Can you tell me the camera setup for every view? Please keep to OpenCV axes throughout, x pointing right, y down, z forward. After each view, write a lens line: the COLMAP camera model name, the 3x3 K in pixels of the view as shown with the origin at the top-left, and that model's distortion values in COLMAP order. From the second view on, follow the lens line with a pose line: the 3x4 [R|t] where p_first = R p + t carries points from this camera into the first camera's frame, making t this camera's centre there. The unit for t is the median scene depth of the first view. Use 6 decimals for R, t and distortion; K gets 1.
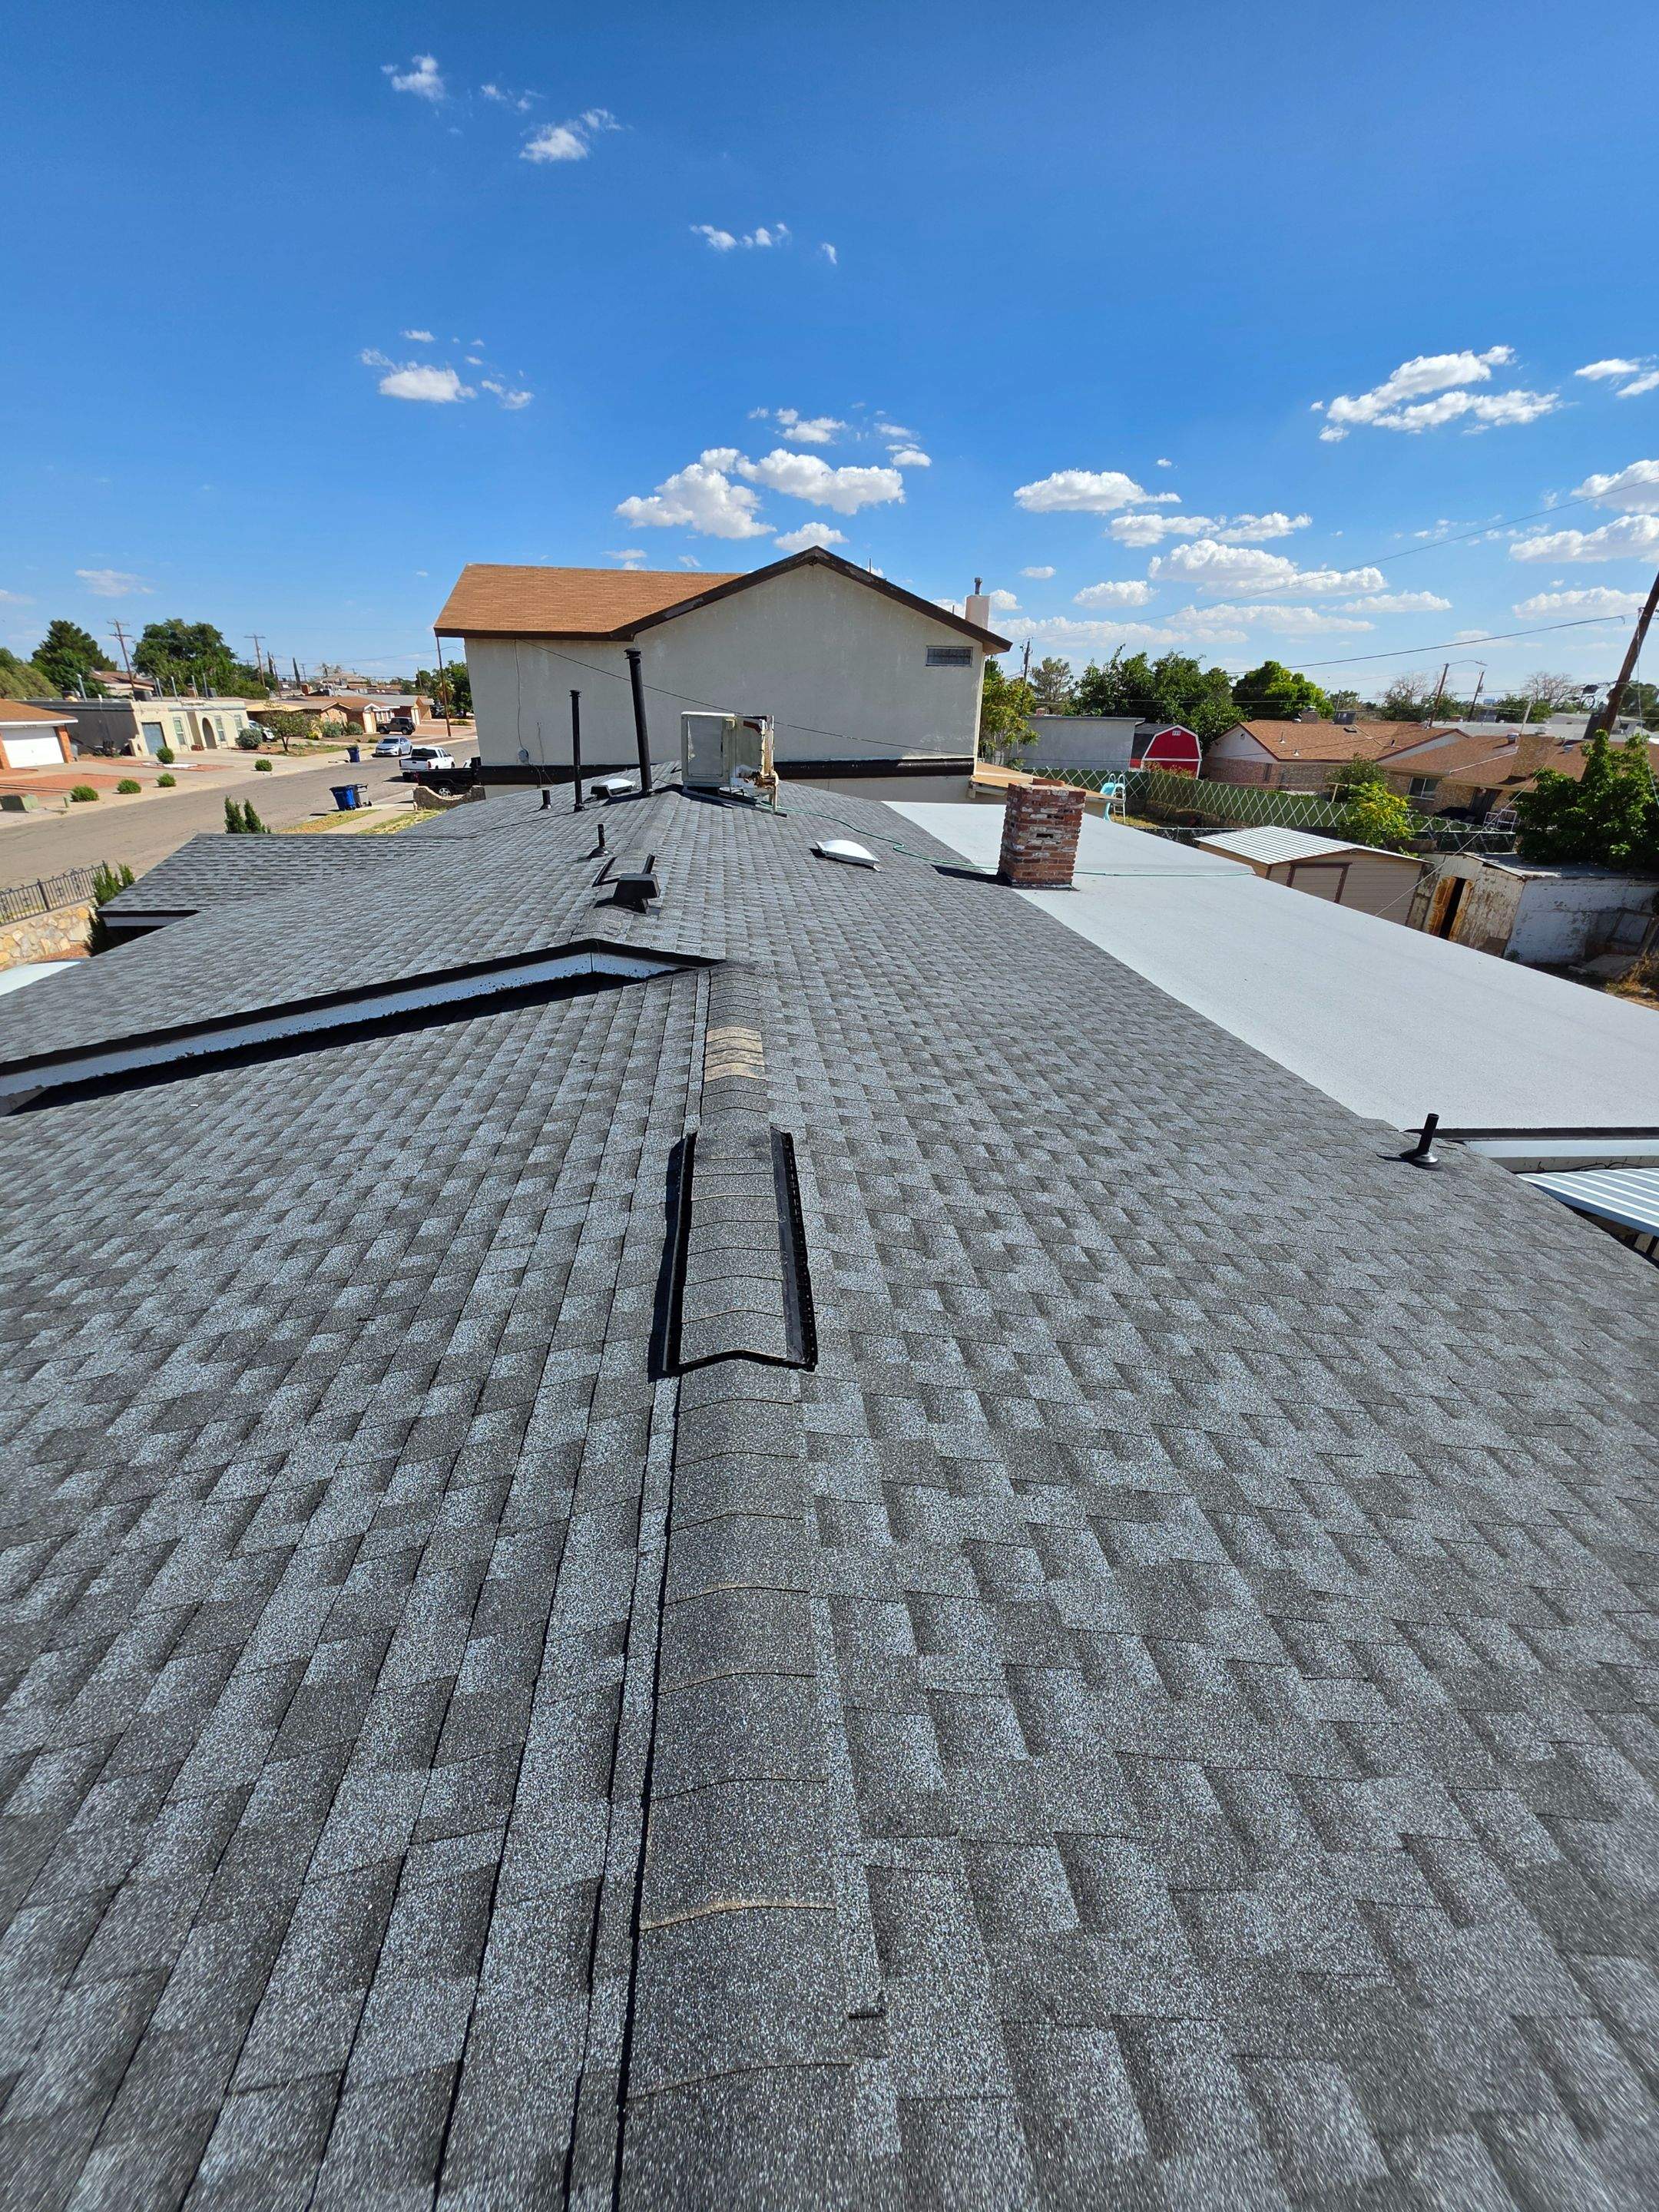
lens RADIAL K [[889.0, 0, 829.5], [0, 889.0, 1106.0], [0, 0, 1]] dist [-0.003138, 0.000253]
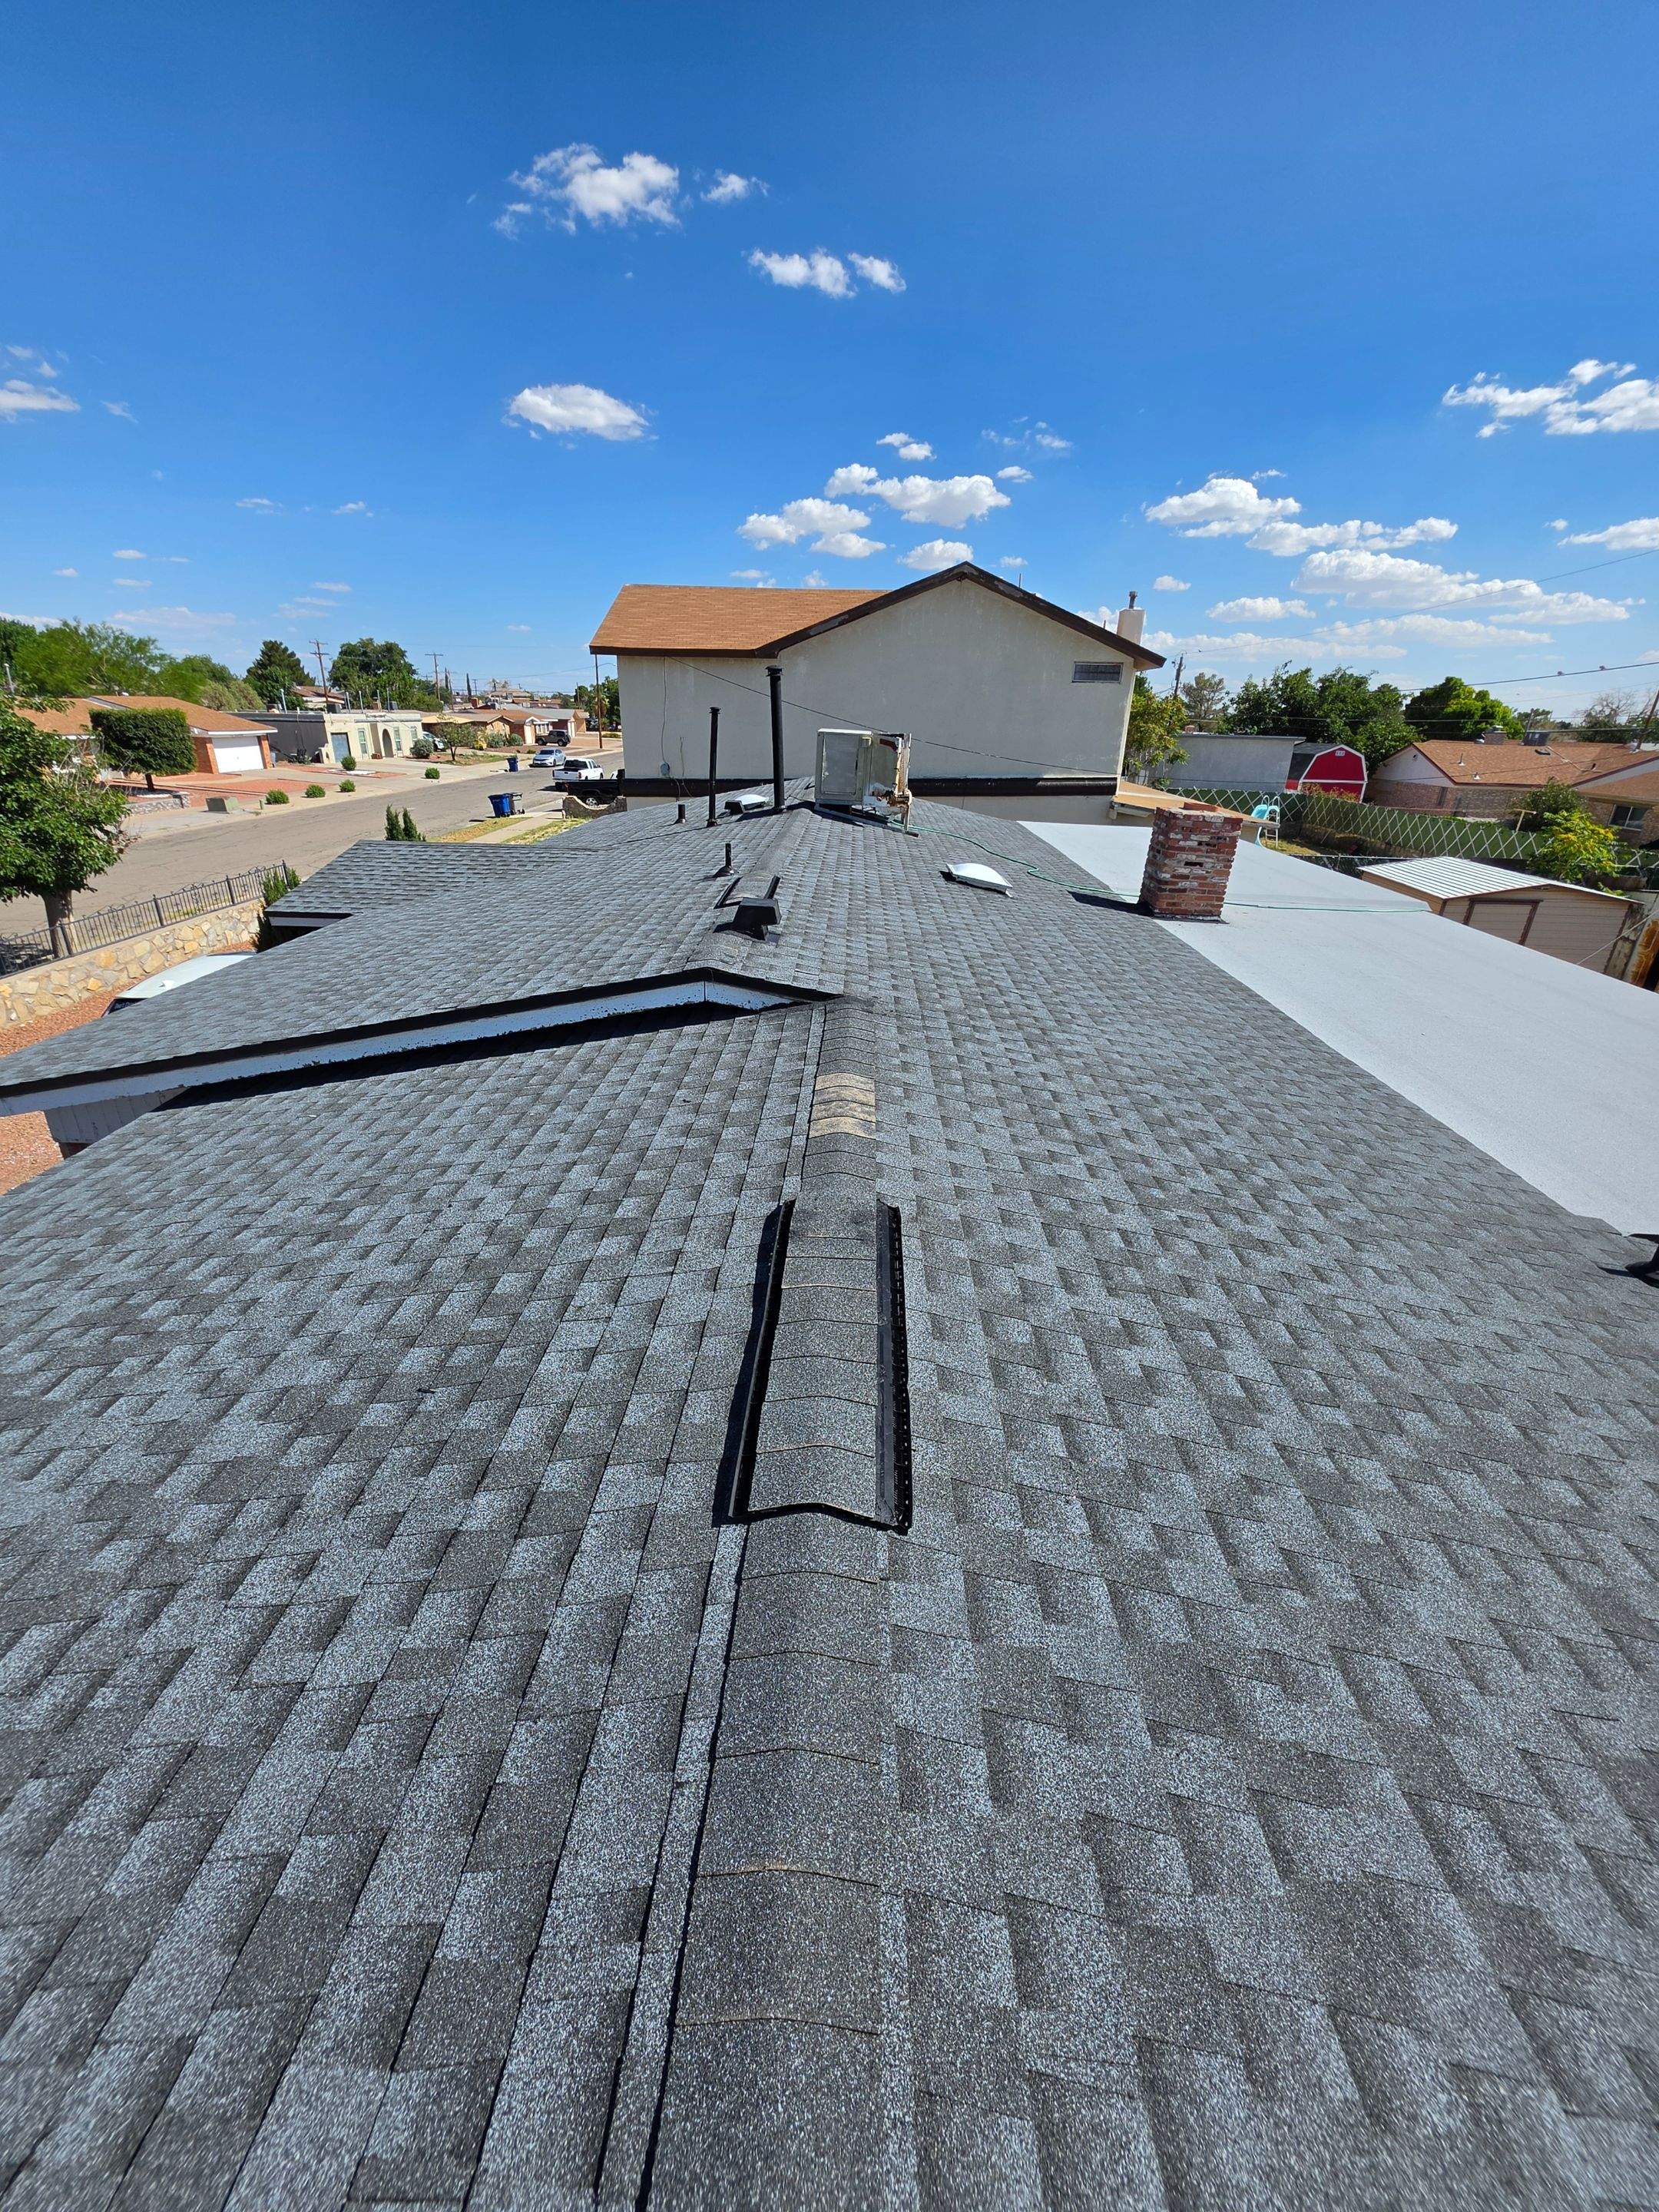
lens RADIAL K [[878.0, 0, 827.2], [0, 878.0, 1101.0], [0, 0, 1]] dist [-0.002645, 0.000016]
pose [[0.989295, 0.063322, -0.131475, -0.005341], [-0.065081, 0.997838, -0.009123, -0.057716], [0.130613, 0.017582, 0.991278, 0.103261]]
